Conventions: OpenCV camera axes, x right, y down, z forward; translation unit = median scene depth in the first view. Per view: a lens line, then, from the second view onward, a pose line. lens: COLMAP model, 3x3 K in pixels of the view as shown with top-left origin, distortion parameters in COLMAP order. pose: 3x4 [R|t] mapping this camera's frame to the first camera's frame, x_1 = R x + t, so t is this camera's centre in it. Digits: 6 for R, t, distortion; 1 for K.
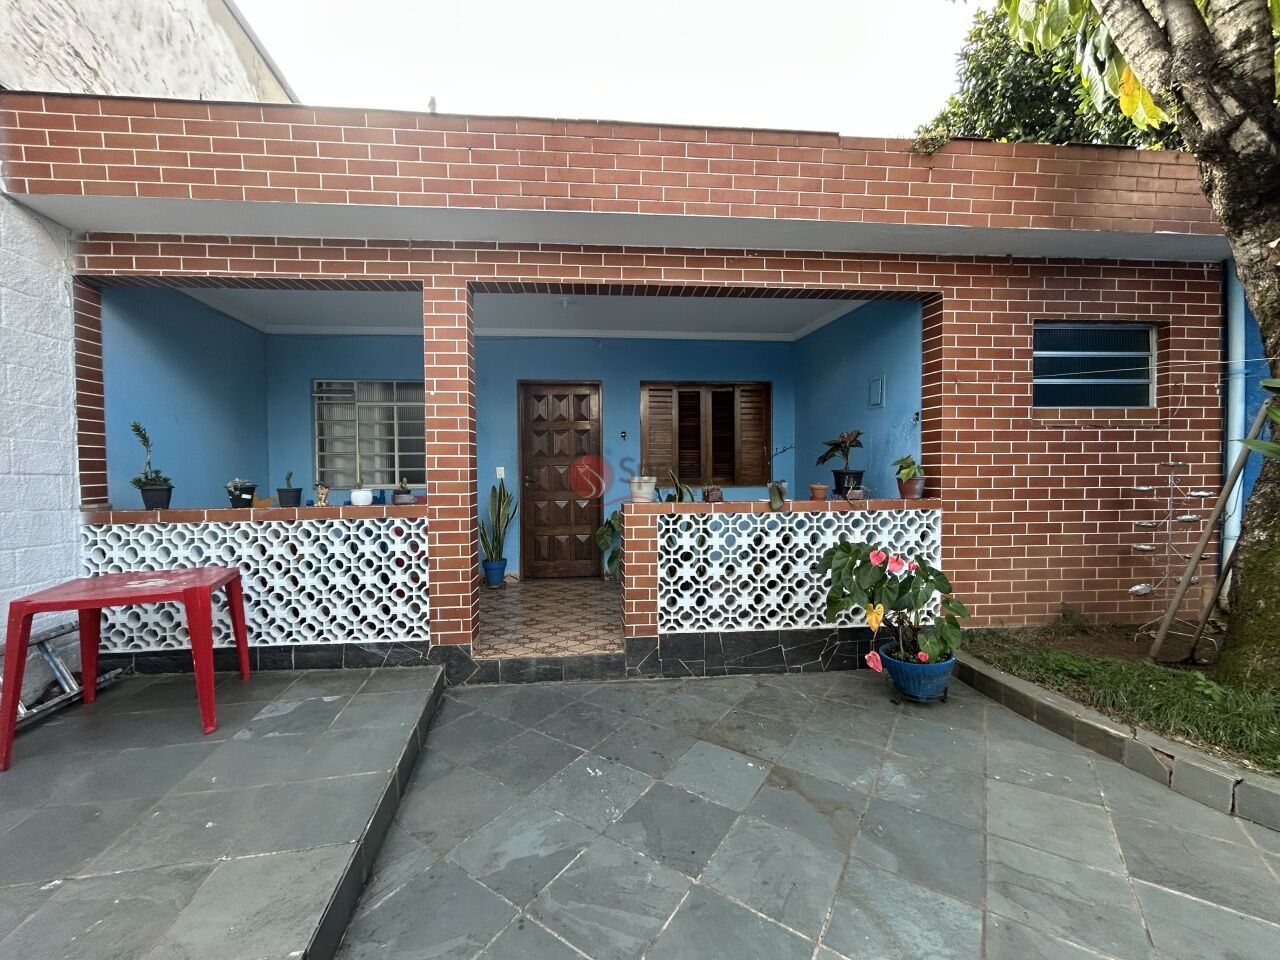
lens RADIAL K [[512.1, 0, 641.0], [0, 512.1, 480.4], [0, 0, 1]] dist [-0.003665, 0.000412]
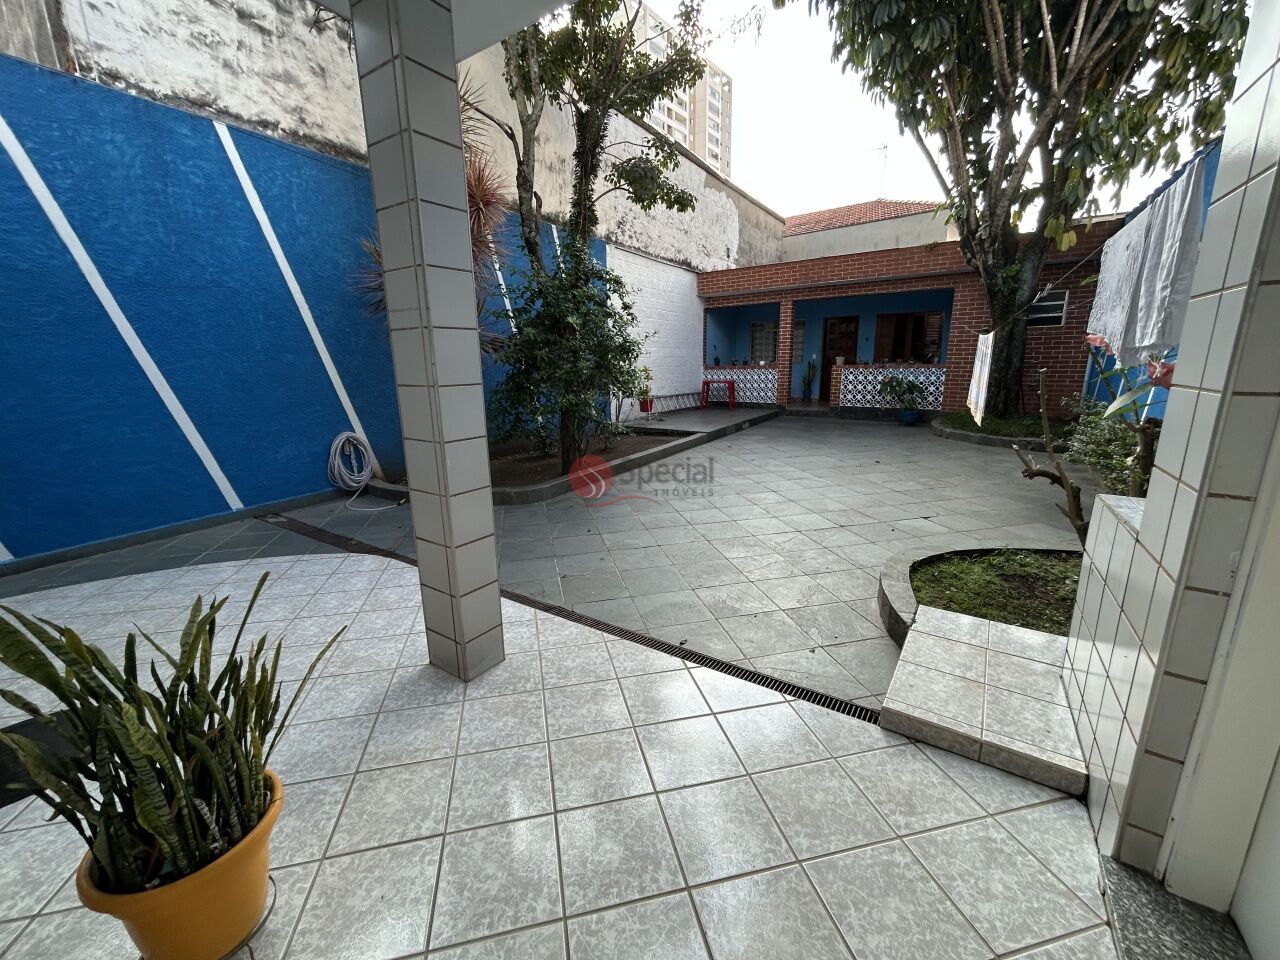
lens RADIAL K [[512.1, 0, 637.0], [0, 512.1, 480.1], [0, 0, 1]] dist [-0.003665, 0.000412]
pose [[0.726084, 0.153893, -0.670164, 1.426790], [-0.007448, 0.976336, 0.216131, 0.065848], [0.687566, -0.151938, 0.710048, -2.410155]]
